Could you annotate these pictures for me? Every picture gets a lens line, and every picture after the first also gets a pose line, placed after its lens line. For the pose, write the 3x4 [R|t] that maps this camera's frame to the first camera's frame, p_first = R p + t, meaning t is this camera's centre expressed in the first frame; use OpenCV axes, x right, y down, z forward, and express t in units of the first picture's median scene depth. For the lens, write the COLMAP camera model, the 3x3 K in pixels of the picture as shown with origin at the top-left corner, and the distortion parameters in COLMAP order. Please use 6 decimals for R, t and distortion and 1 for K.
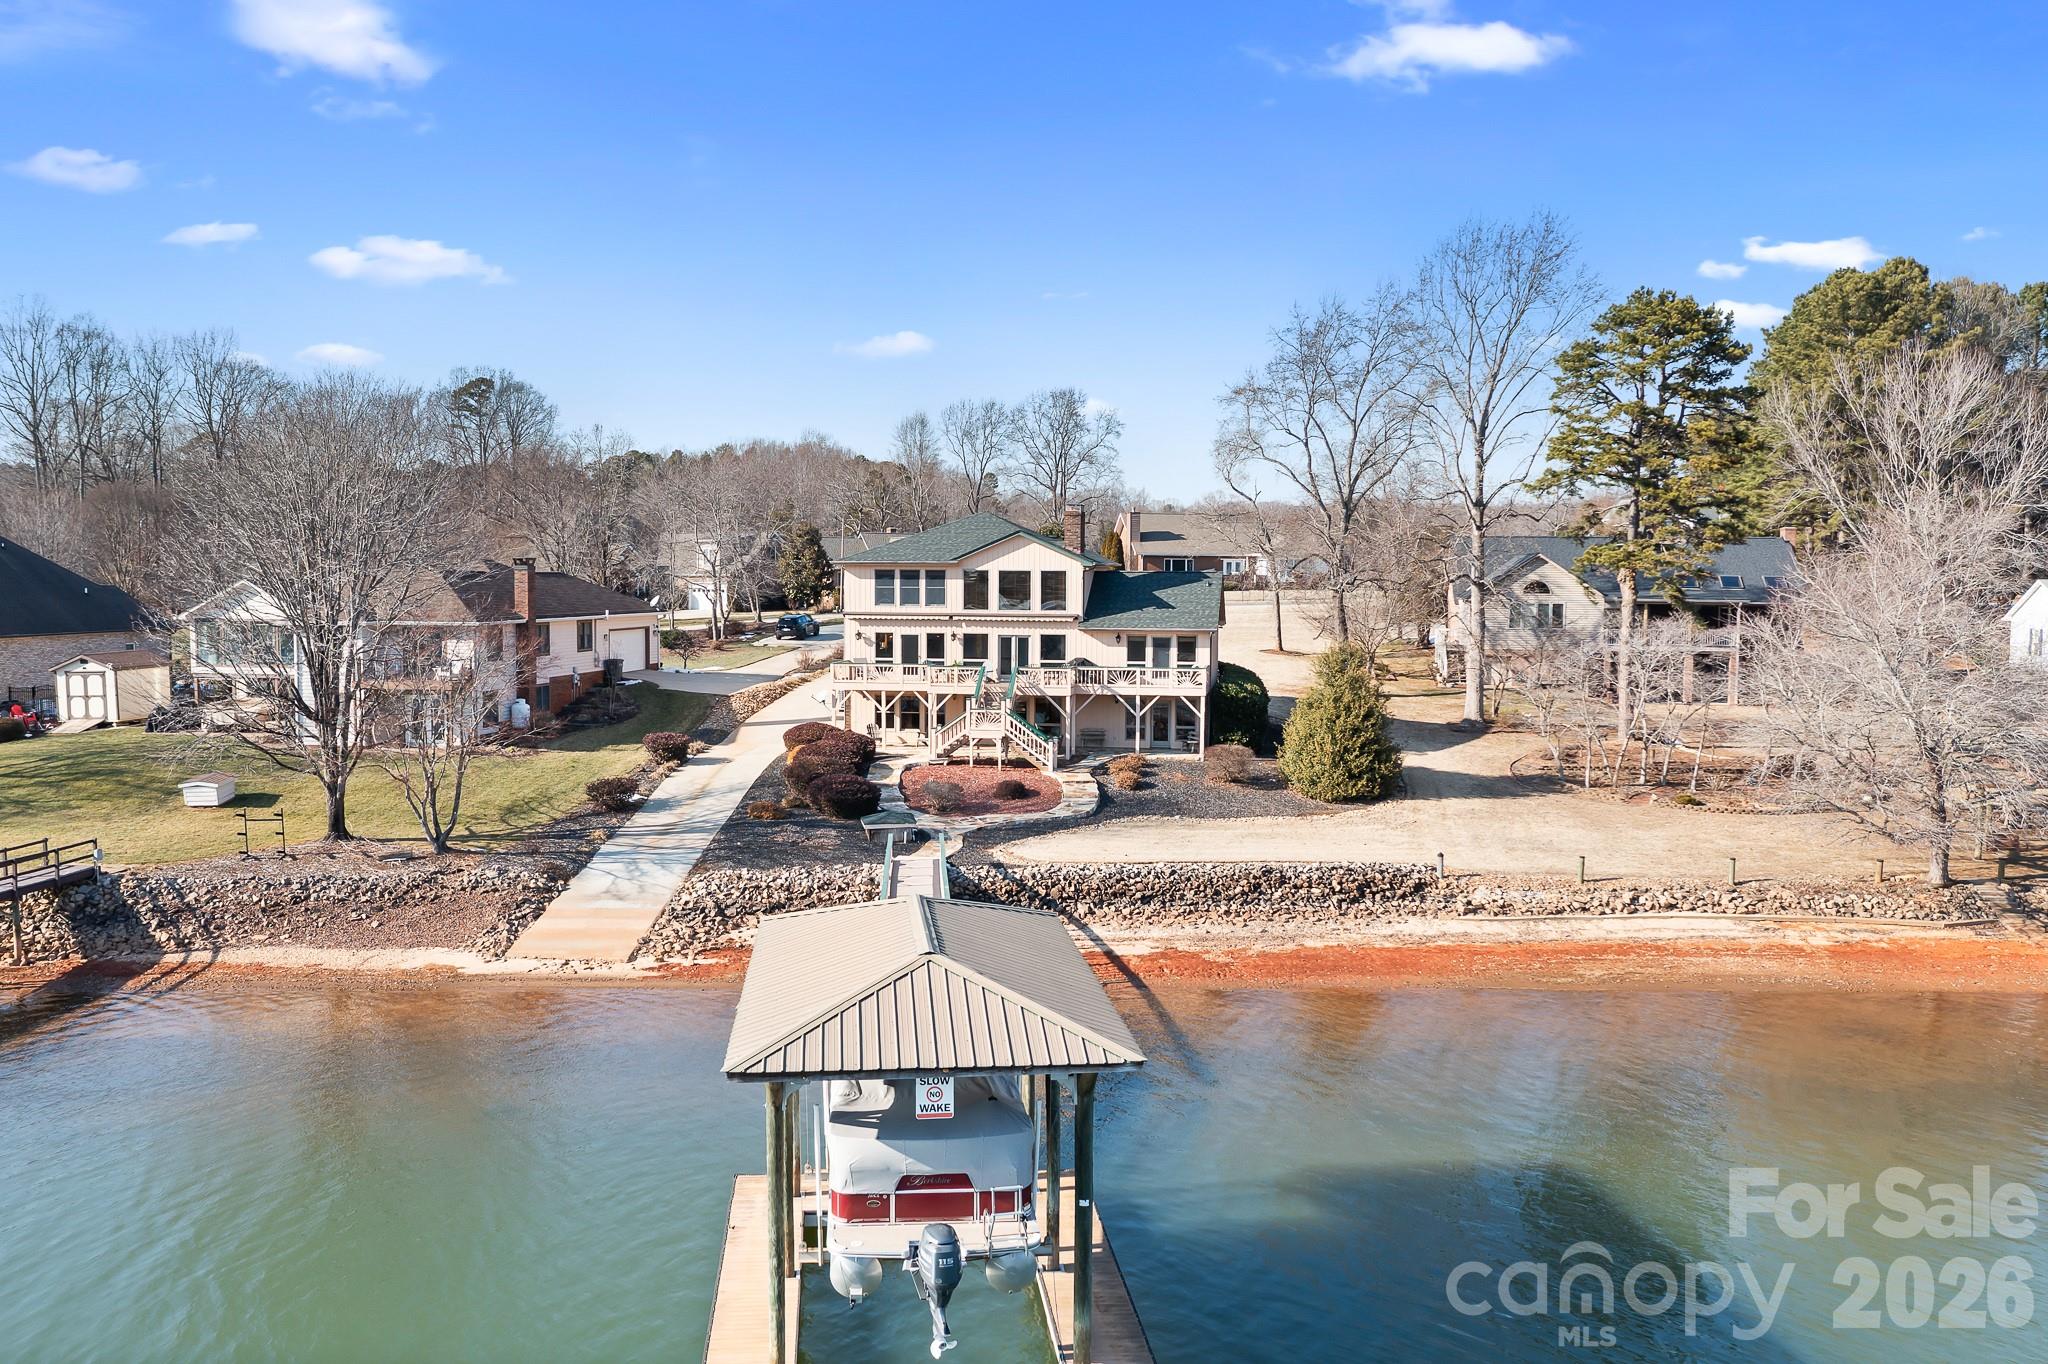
lens RADIAL K [[1635.9, 0, 1024.0], [0, 1635.9, 682.0], [0, 0, 1]] dist [-0.017469, -0.008181]
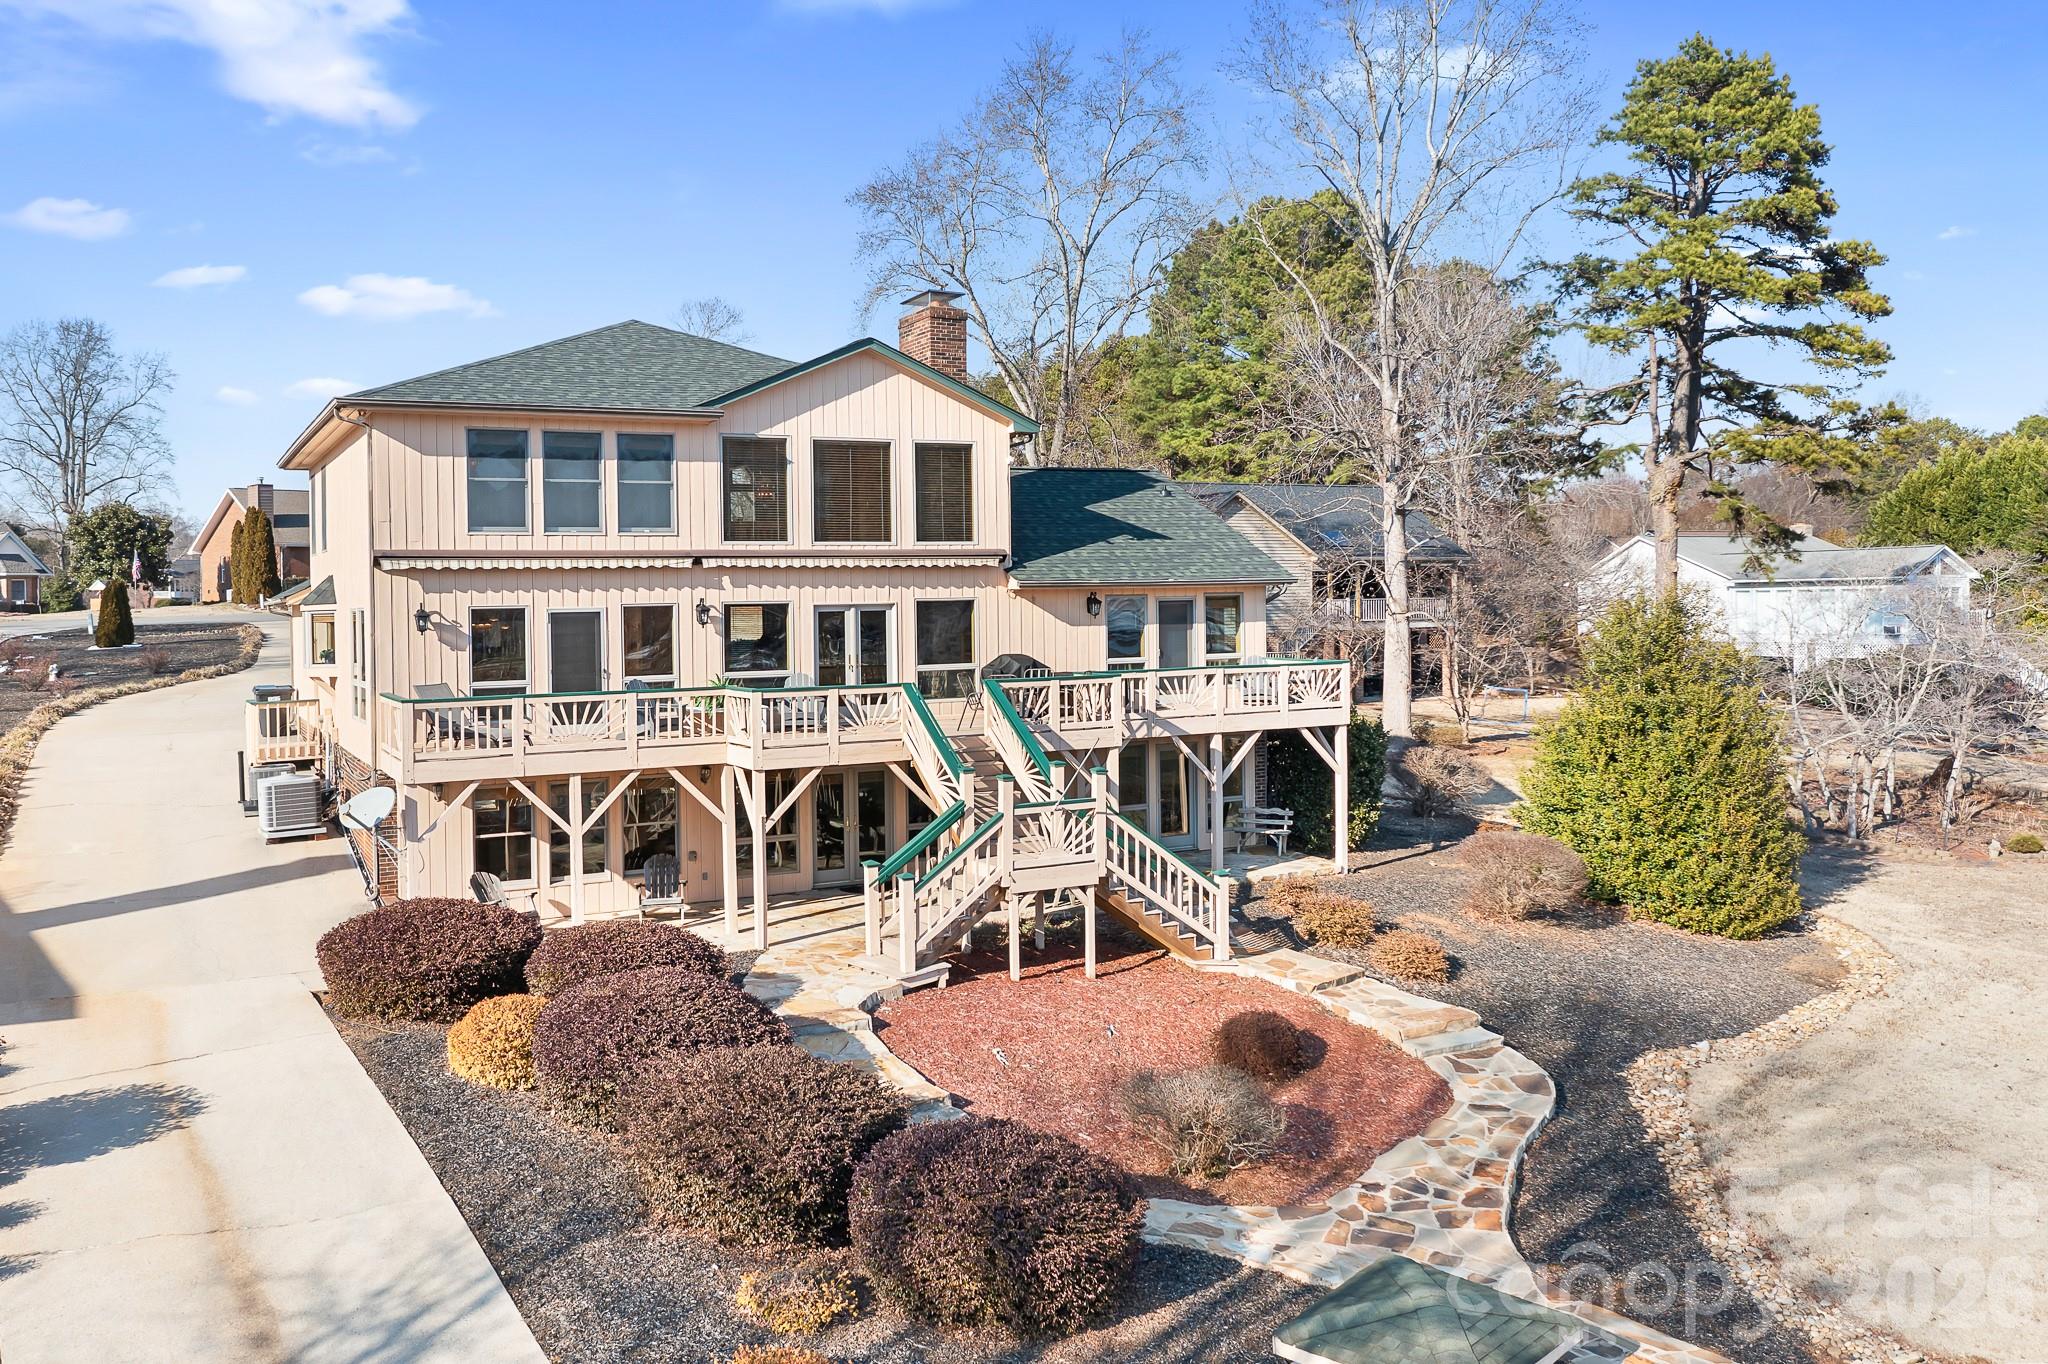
lens RADIAL K [[1646.3, 0, 1028.5], [0, 1646.3, 601.3], [0, 0, 1]] dist [-0.012815, -0.009580]
pose [[0.799784, -0.021049, 0.599919, -0.209278], [0.062692, 0.996849, -0.048603, -0.007708], [-0.597006, 0.076482, 0.798583, 0.662074]]
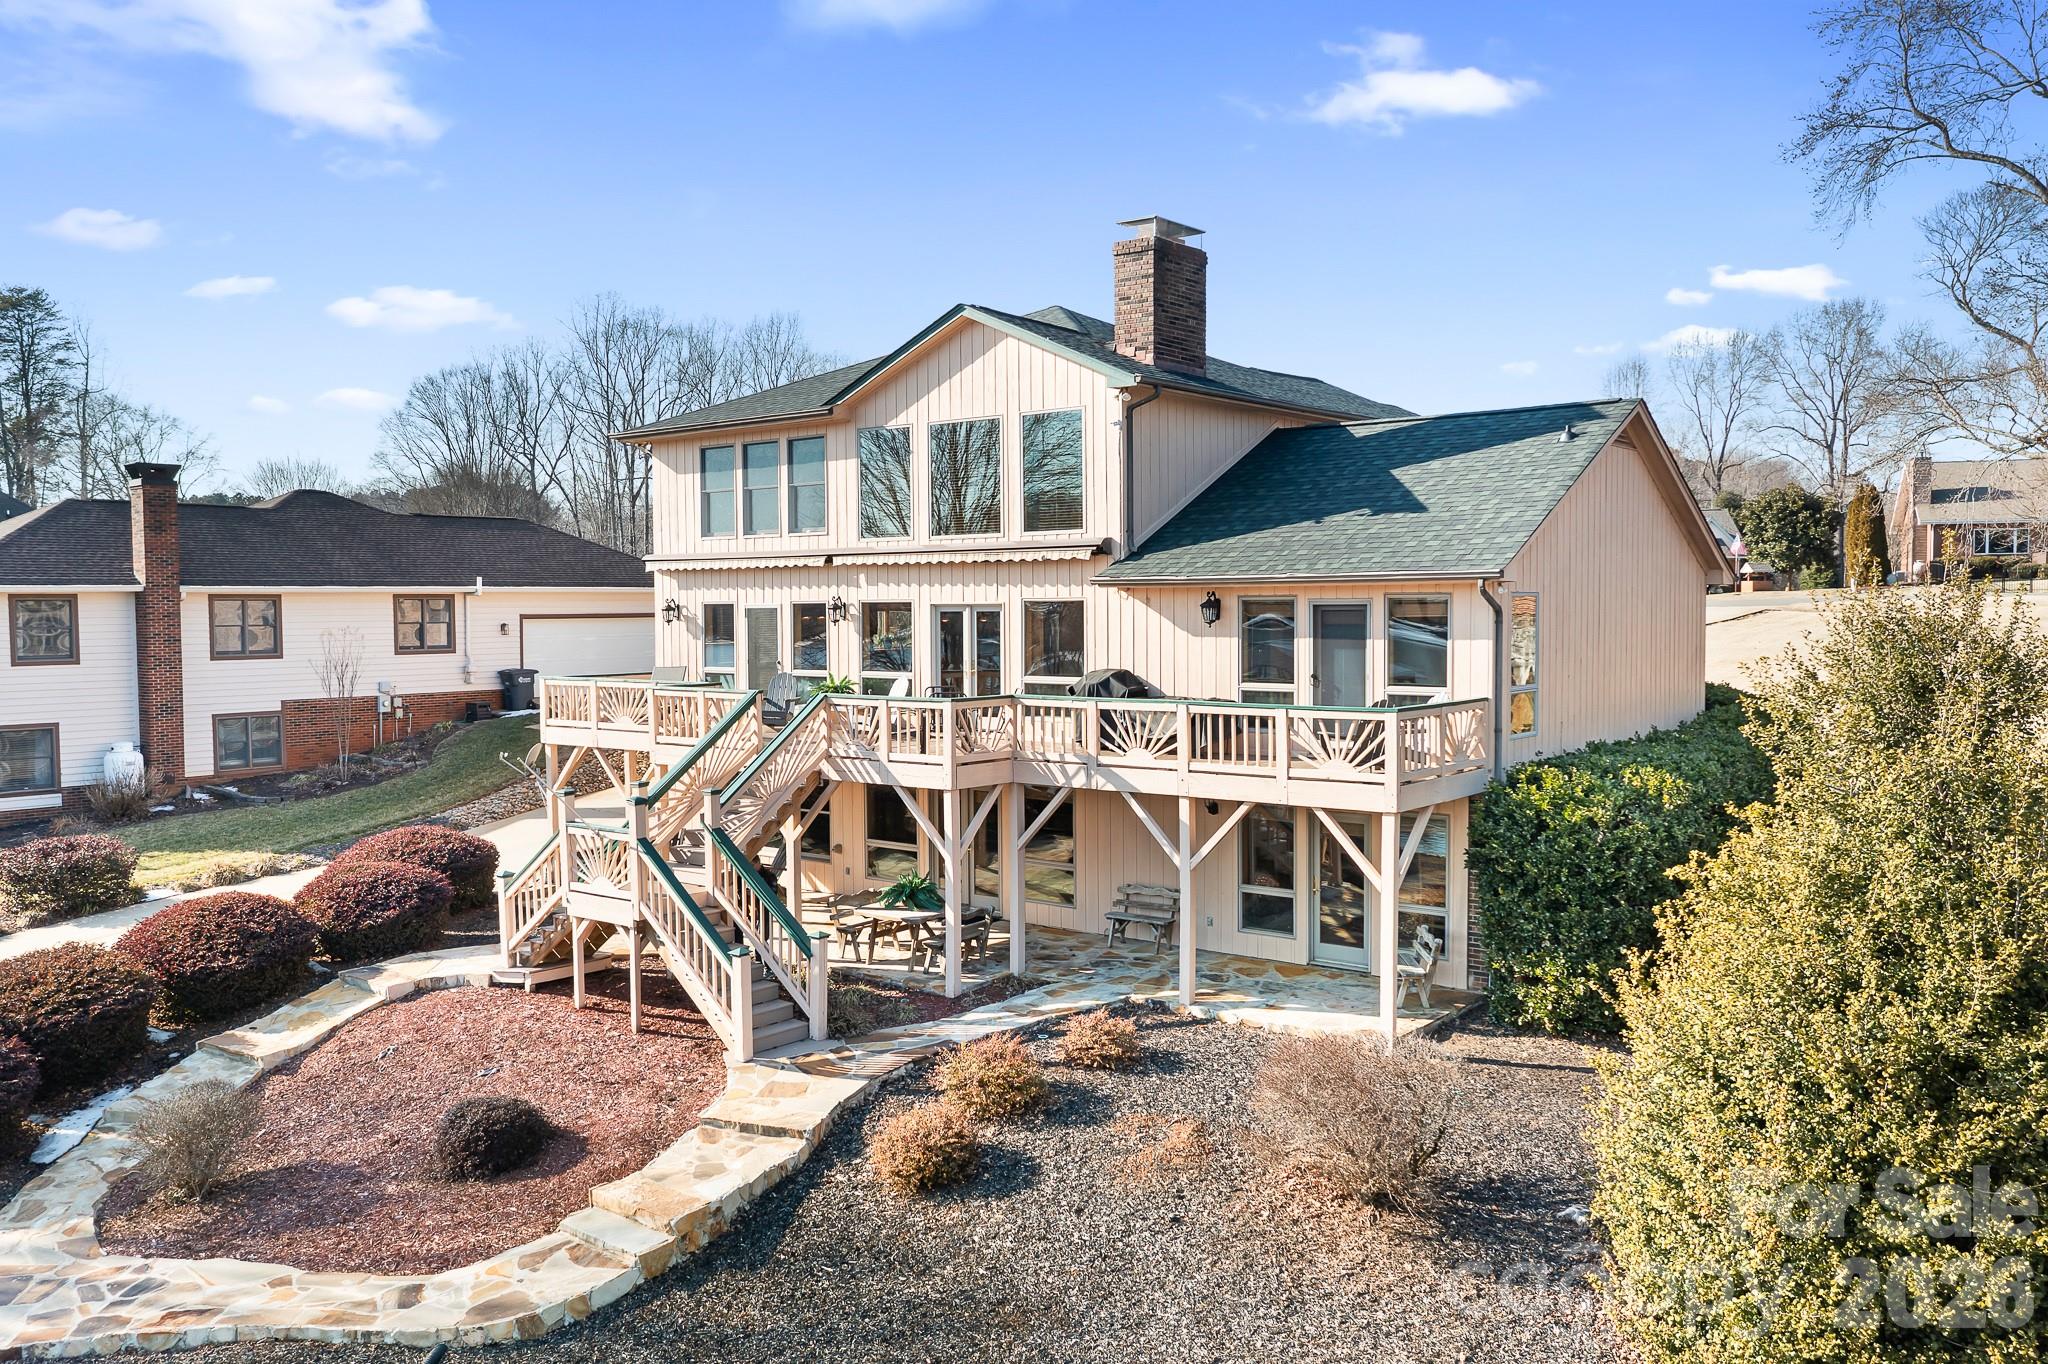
lens RADIAL K [[1635.9, 0, 1024.0], [0, 1635.9, 682.0], [0, 0, 1]] dist [-0.017469, -0.008181]
pose [[0.870795, 0.012212, -0.491494, 0.179381], [-0.020945, 0.999705, -0.012270, -0.007825], [0.491199, 0.020979, 0.870794, 0.699998]]
